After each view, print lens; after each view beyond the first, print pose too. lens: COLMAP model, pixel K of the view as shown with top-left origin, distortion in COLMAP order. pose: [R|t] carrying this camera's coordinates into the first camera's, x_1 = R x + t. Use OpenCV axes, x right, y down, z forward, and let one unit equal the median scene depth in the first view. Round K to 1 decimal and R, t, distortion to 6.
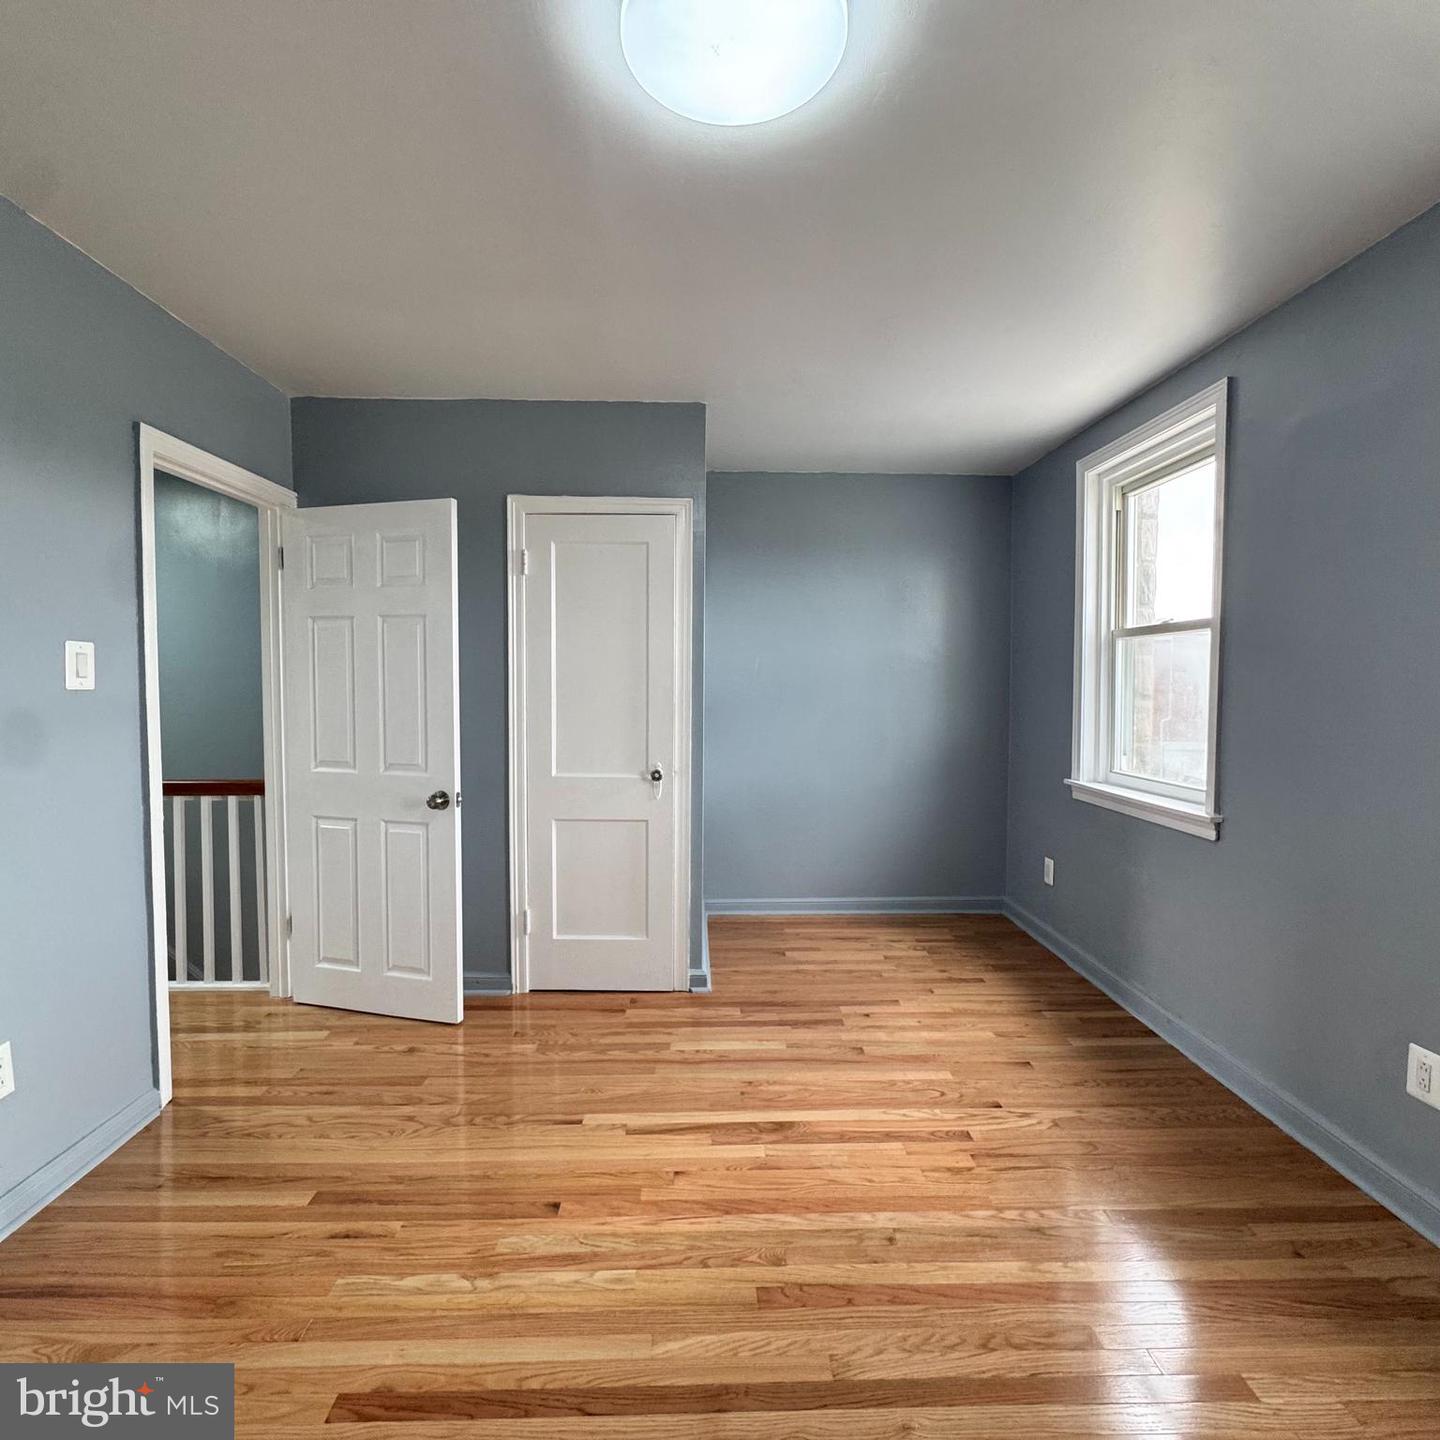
lens RADIAL K [[765.6, 0, 719.5], [0, 765.6, 718.2], [0, 0, 1]] dist [-0.006032, 0.001533]
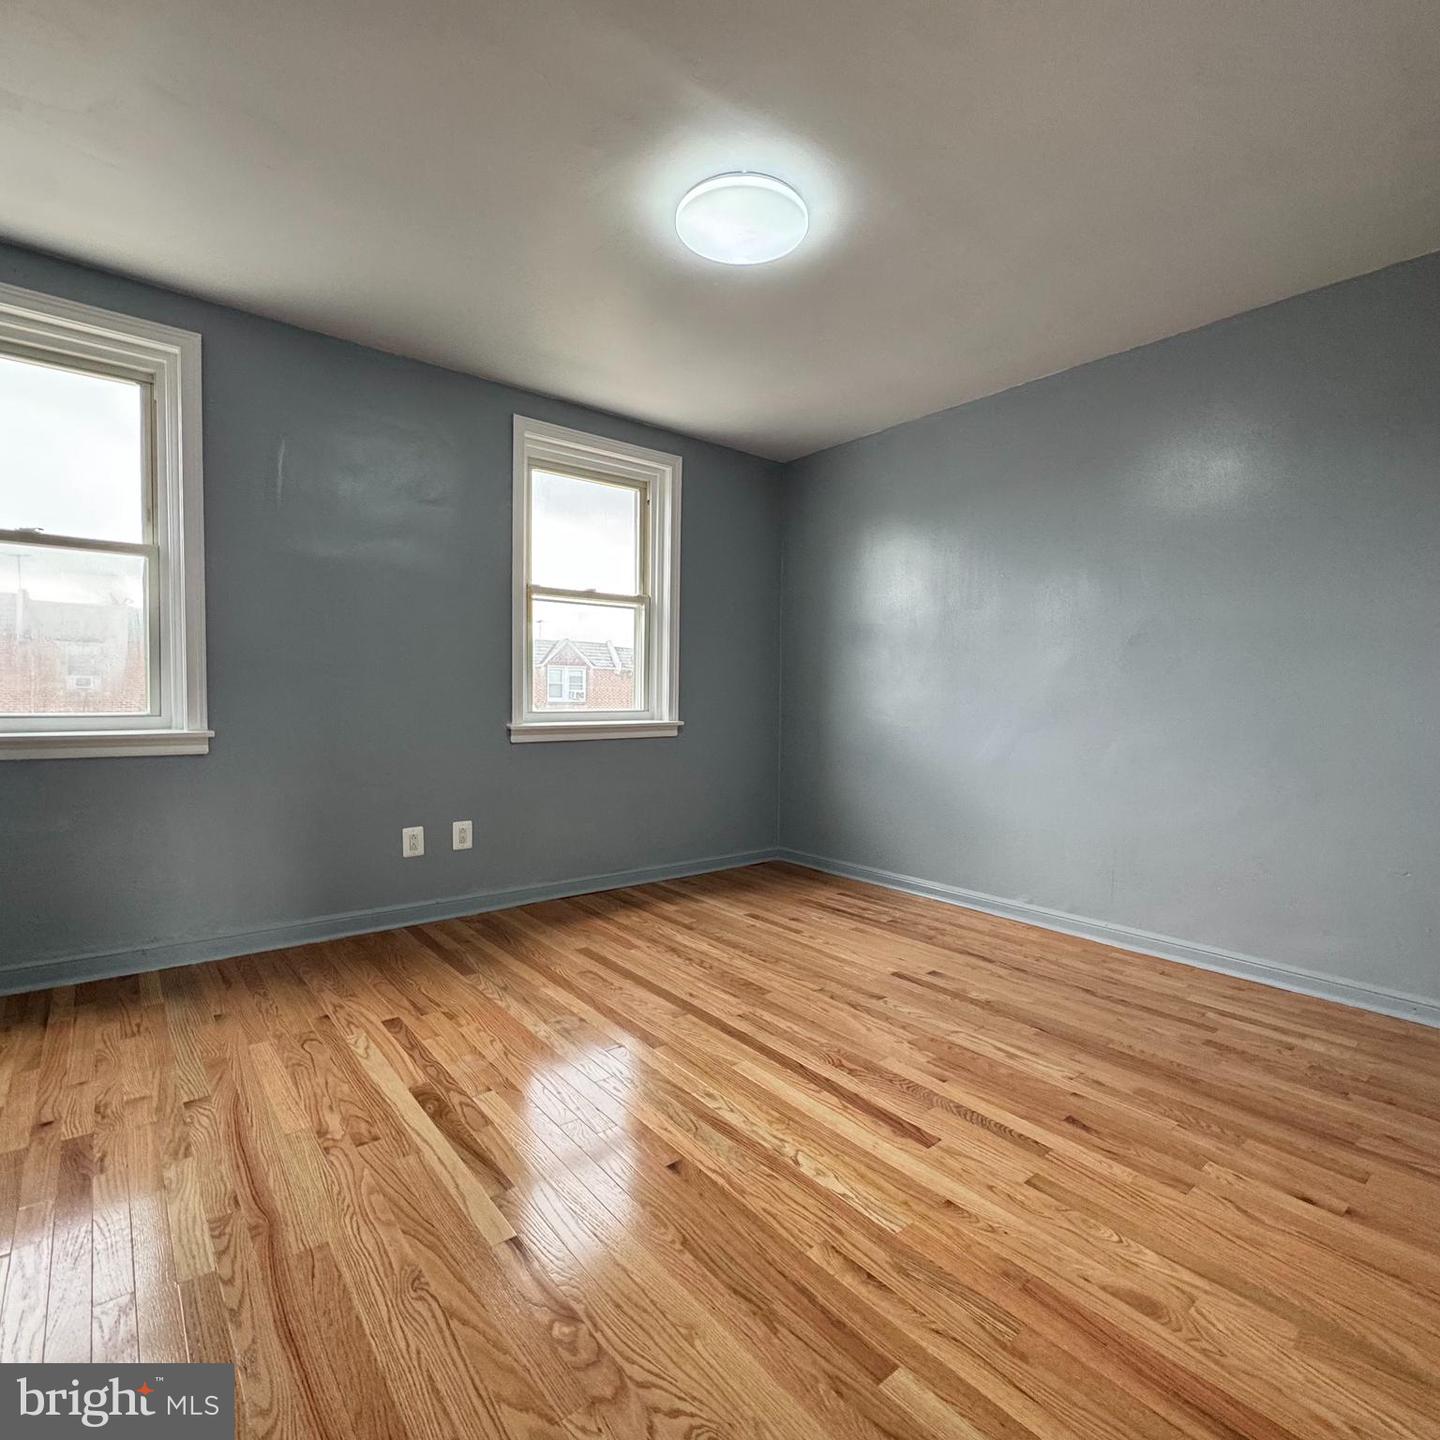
lens RADIAL K [[765.6, 0, 722.0], [0, 765.6, 726.0], [0, 0, 1]] dist [-0.006032, 0.001533]
pose [[-0.613399, -0.045631, 0.788454, -0.921247], [0.015292, 0.997456, 0.069624, 0.073185], [-0.789625, 0.054764, -0.611140, 1.468811]]
